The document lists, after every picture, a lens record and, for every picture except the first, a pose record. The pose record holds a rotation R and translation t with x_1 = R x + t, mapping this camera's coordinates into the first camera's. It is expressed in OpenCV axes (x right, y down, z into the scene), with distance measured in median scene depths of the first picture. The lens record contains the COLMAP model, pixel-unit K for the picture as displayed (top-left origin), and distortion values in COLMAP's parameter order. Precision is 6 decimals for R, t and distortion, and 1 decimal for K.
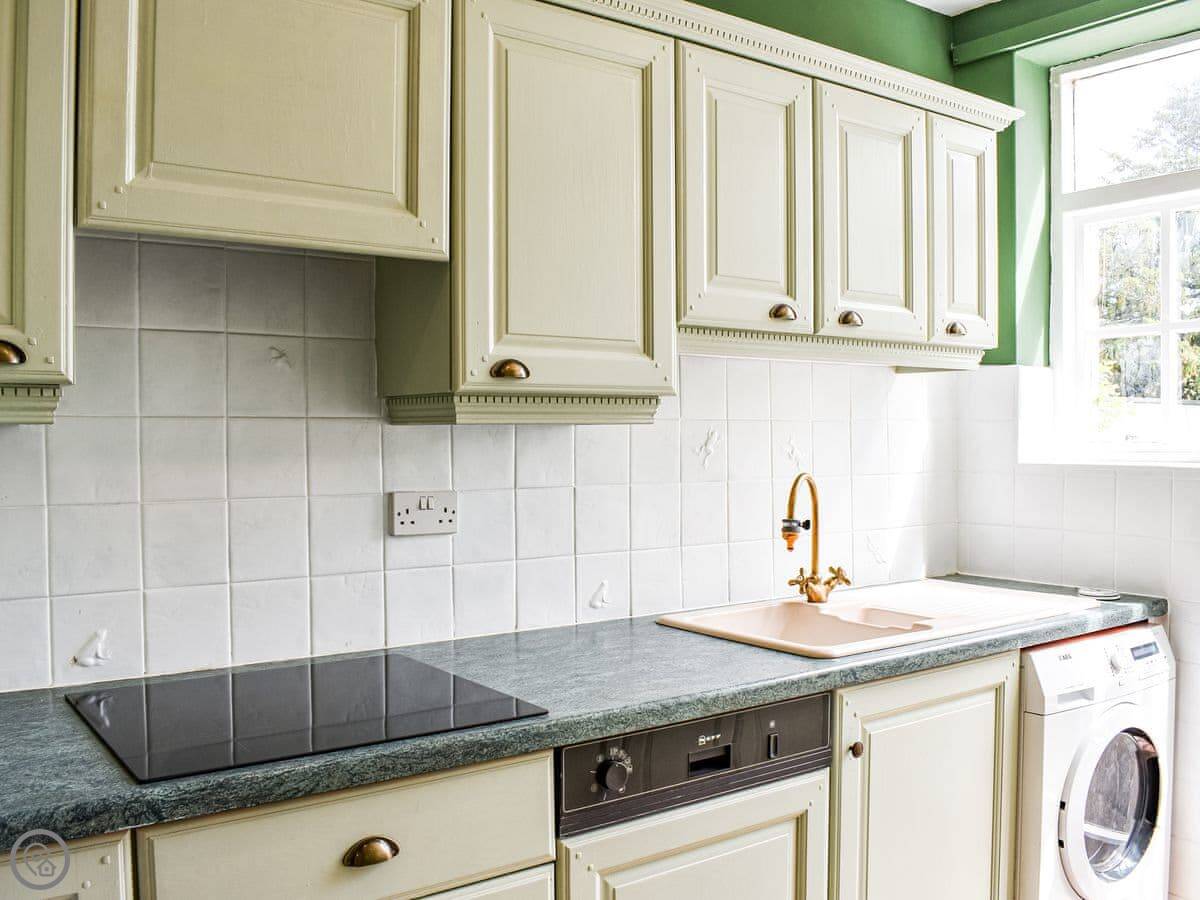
lens RADIAL K [[1077.5, 0, 600.0], [0, 1077.5, 450.0], [0, 0, 1]] dist [-0.059659, -0.001087]
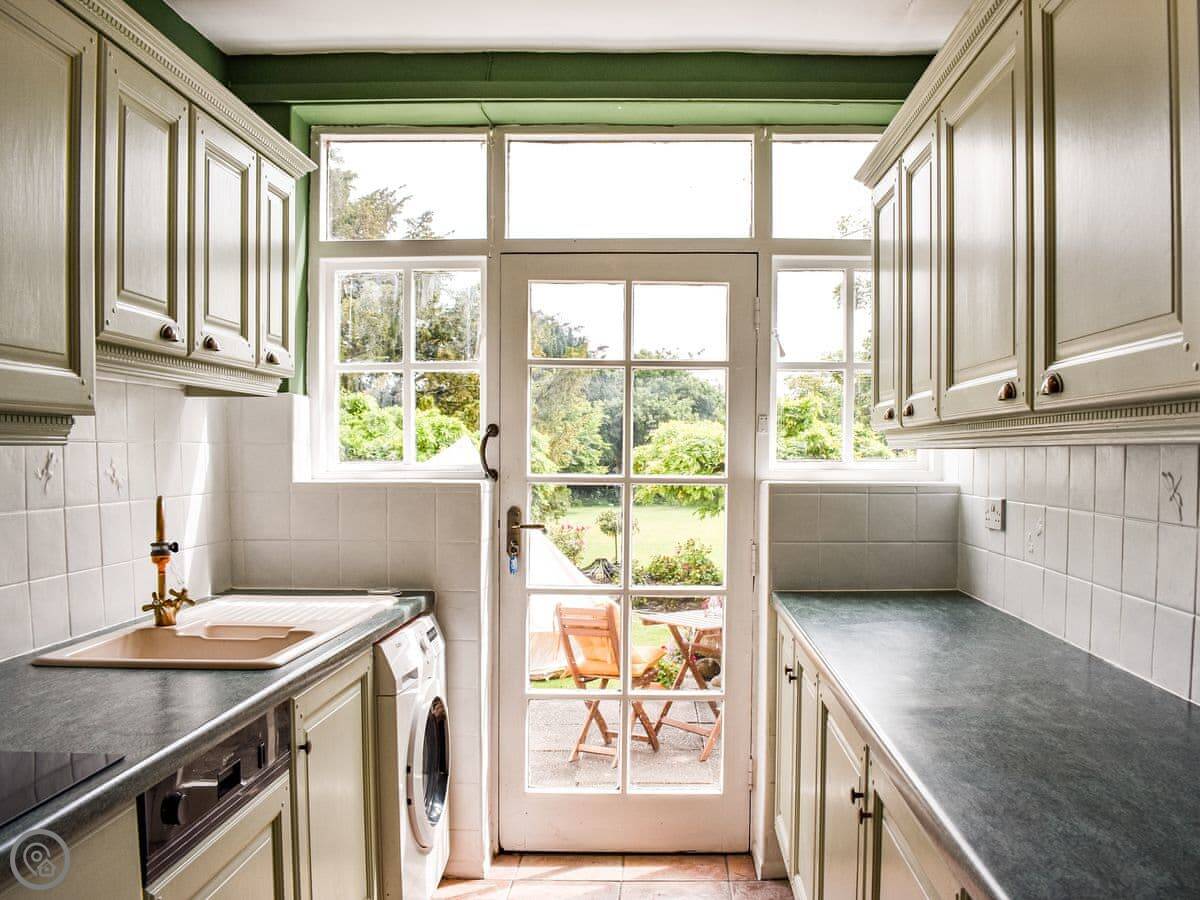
lens RADIAL K [[1085.8, 0, 601.0], [0, 1085.8, 479.9], [0, 0, 1]] dist [-0.017913, -0.008371]
pose [[0.634133, -0.016797, 0.773042, -0.330452], [0.010786, 0.999859, 0.012878, -0.001639], [-0.773149, 0.000172, 0.634224, 0.056826]]
